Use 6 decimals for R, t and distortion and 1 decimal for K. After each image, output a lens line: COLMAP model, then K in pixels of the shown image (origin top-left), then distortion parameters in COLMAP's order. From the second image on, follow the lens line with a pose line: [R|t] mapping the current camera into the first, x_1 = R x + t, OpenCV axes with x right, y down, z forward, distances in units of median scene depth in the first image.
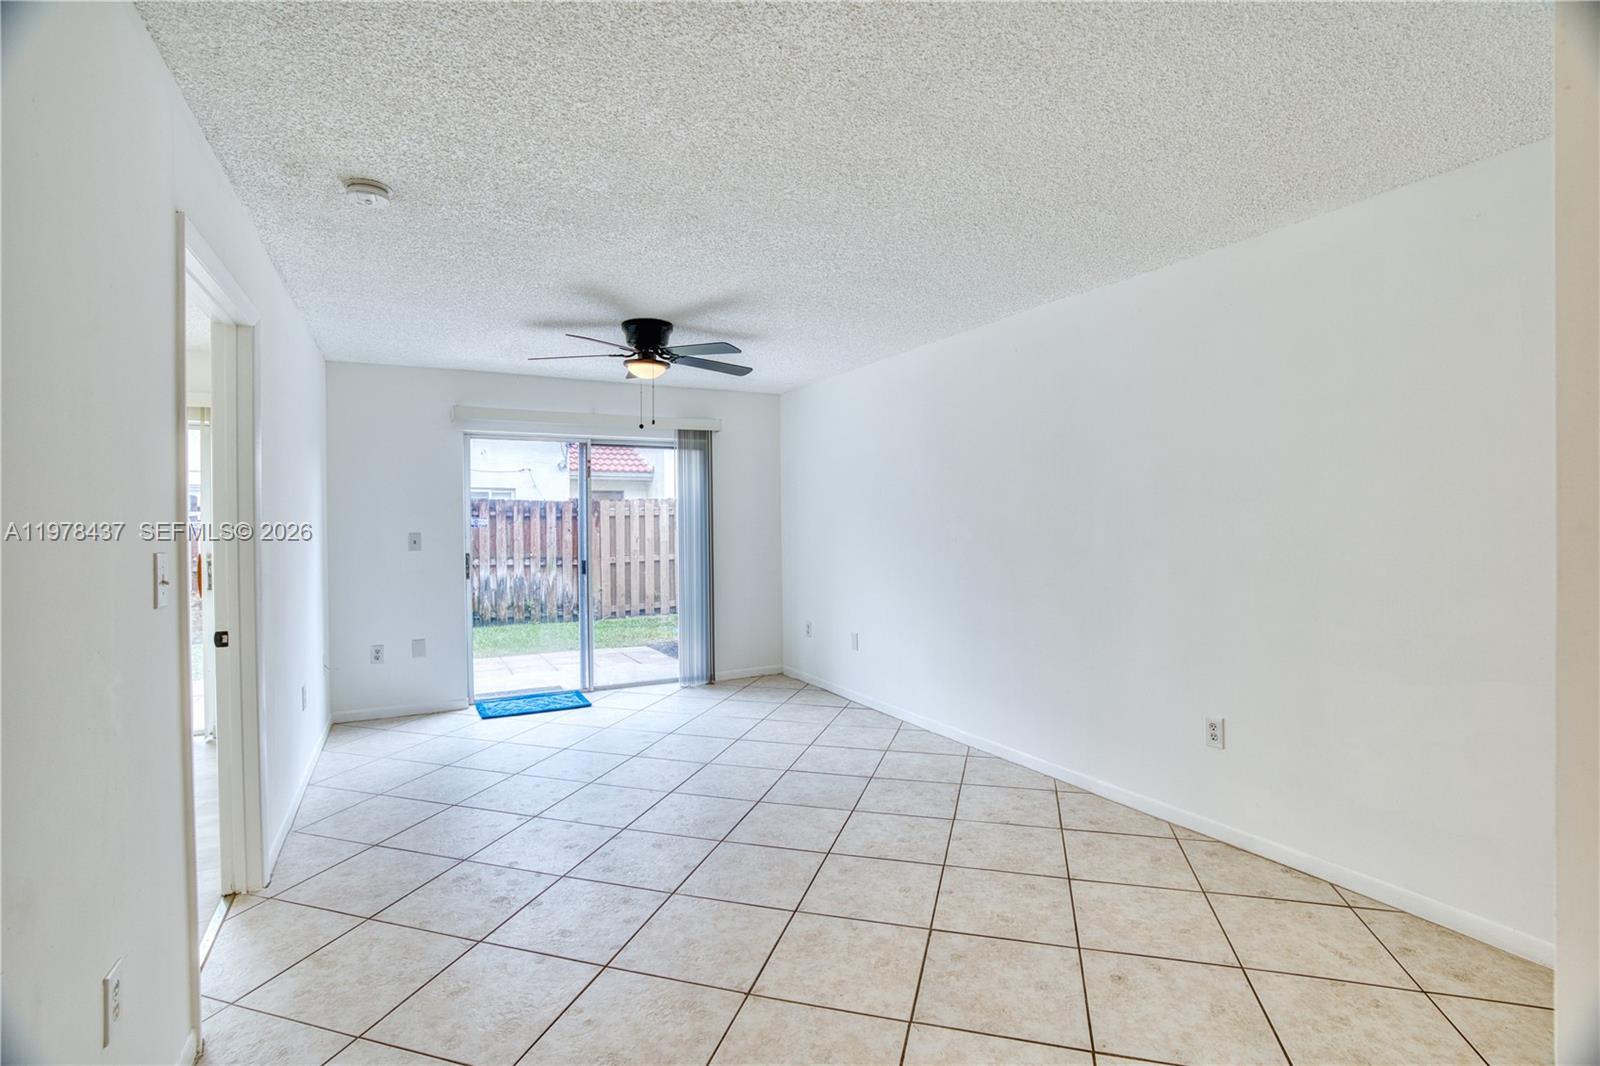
lens RADIAL K [[736.0, 0, 803.7], [0, 736.0, 528.6], [0, 0, 1]] dist [-0.071015, 0.028819]
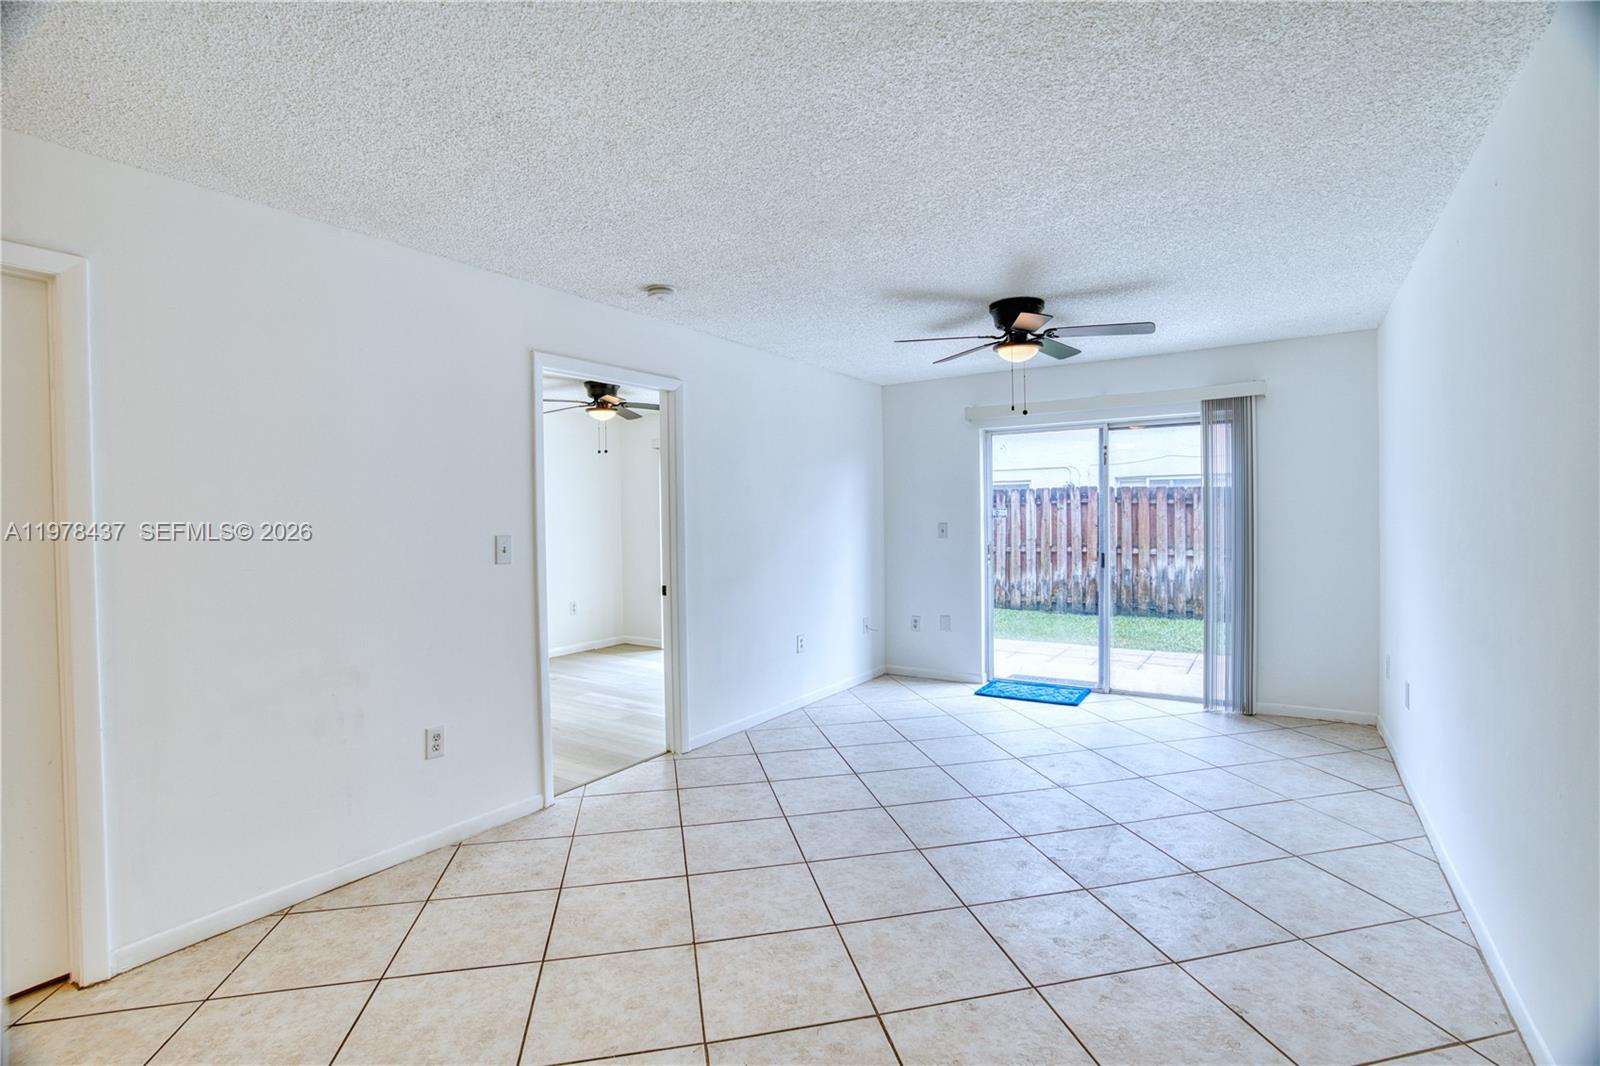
lens RADIAL K [[736.0, 0, 803.7], [0, 736.0, 528.6], [0, 0, 1]] dist [-0.071015, 0.028819]
pose [[0.470767, 0.014909, -0.882132, 0.349238], [0.001674, 0.999840, 0.017791, -0.005413], [0.882256, -0.009852, 0.470666, 0.224821]]
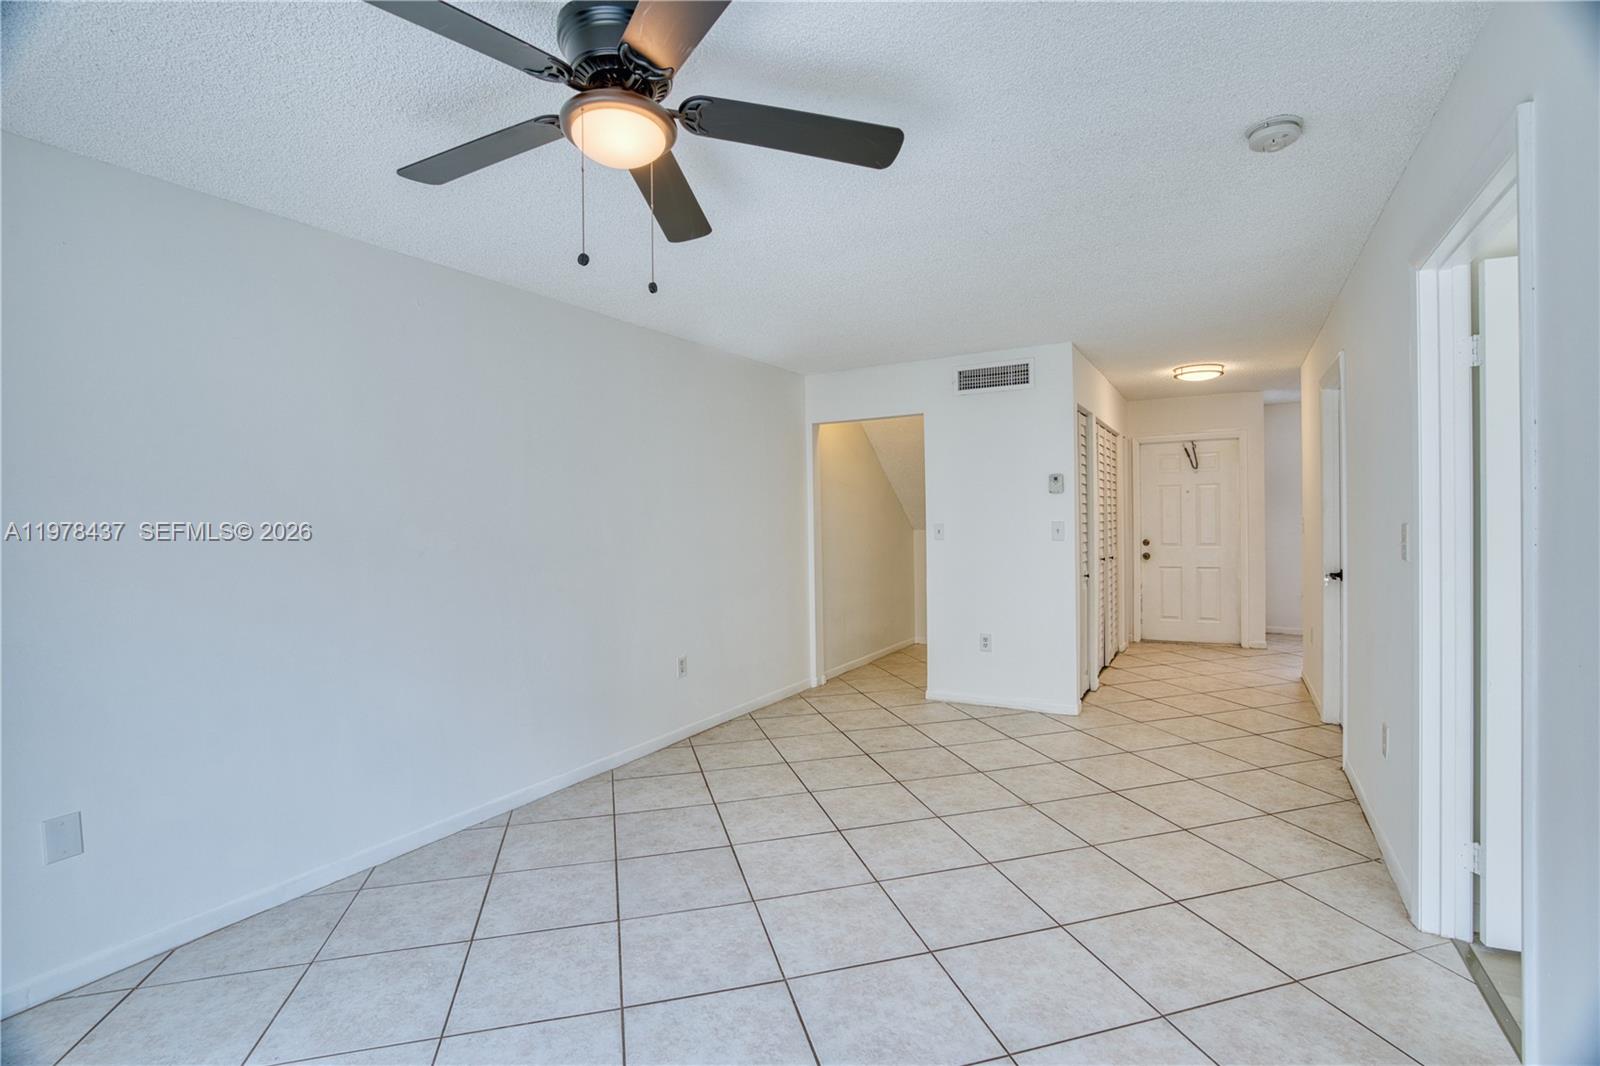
lens RADIAL K [[736.0, 0, 803.7], [0, 736.0, 528.6], [0, 0, 1]] dist [-0.071015, 0.028819]
pose [[-0.522520, 0.009442, 0.852575, -0.433206], [0.031593, 0.999466, 0.008294, -0.001450], [-0.852042, 0.031269, -0.522539, 0.810726]]
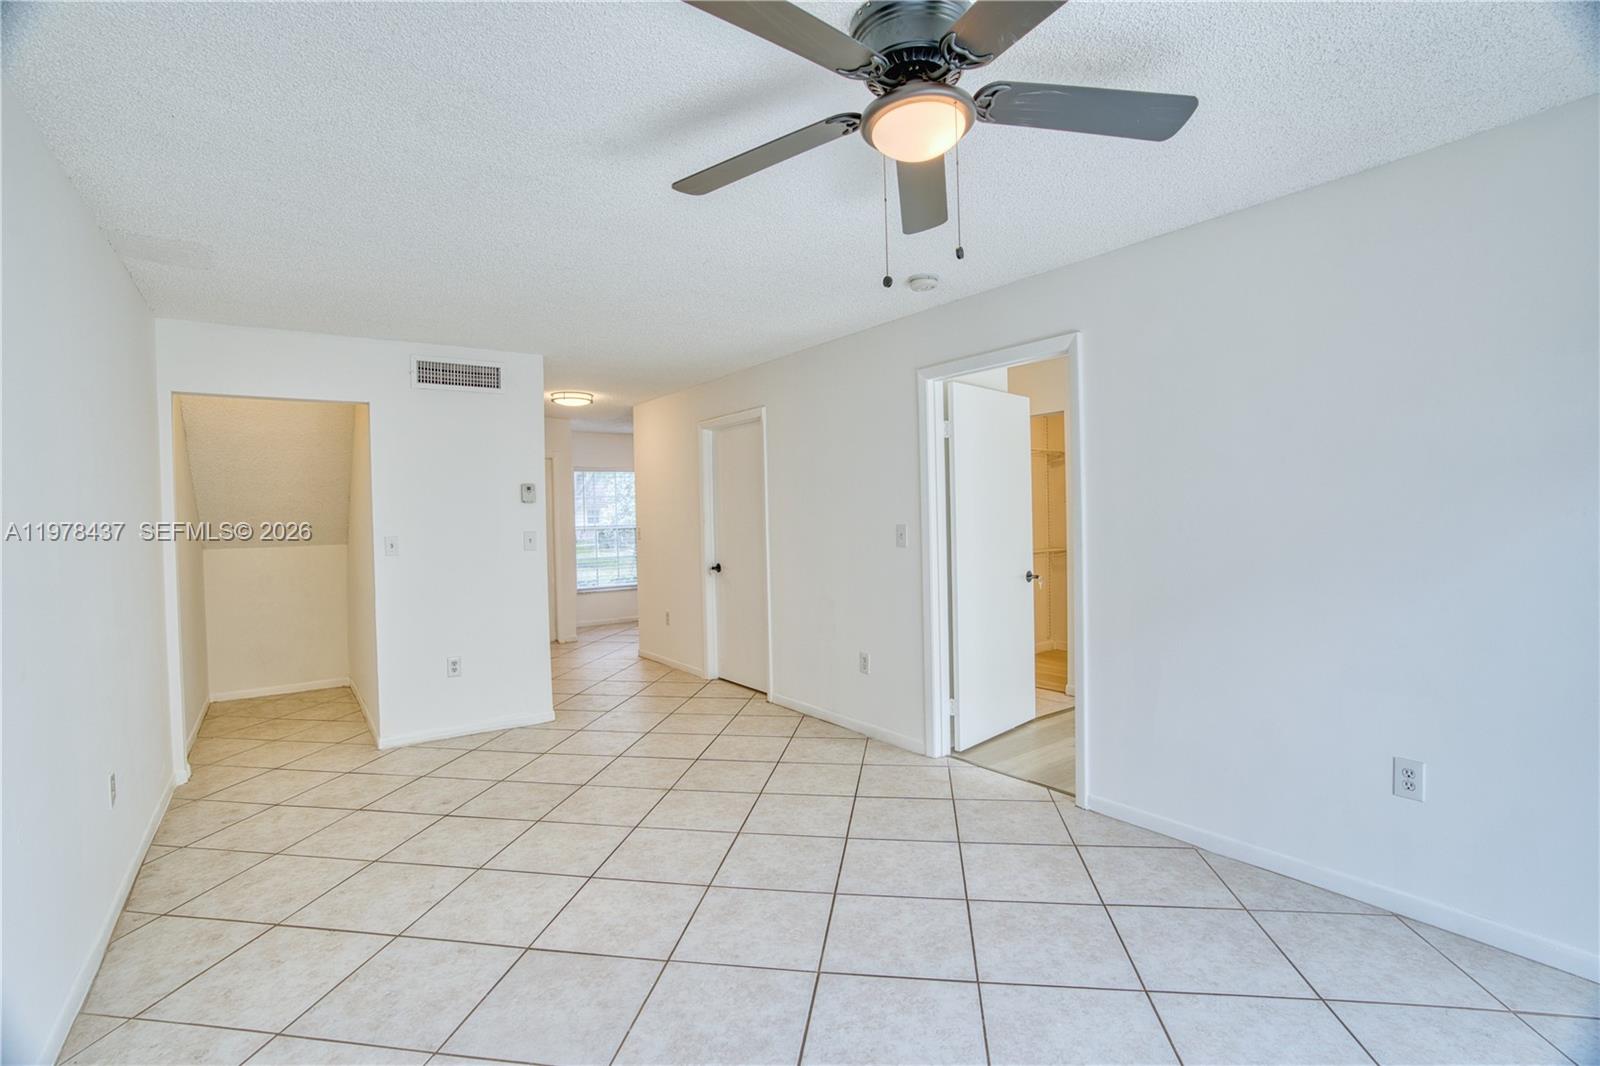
lens RADIAL K [[736.0, 0, 803.7], [0, 736.0, 528.6], [0, 0, 1]] dist [-0.071015, 0.028819]
pose [[-0.990689, 0.036892, -0.131050, -0.069286], [0.033389, 0.999027, 0.028823, -0.010217], [0.131986, 0.024179, -0.990957, 0.995929]]
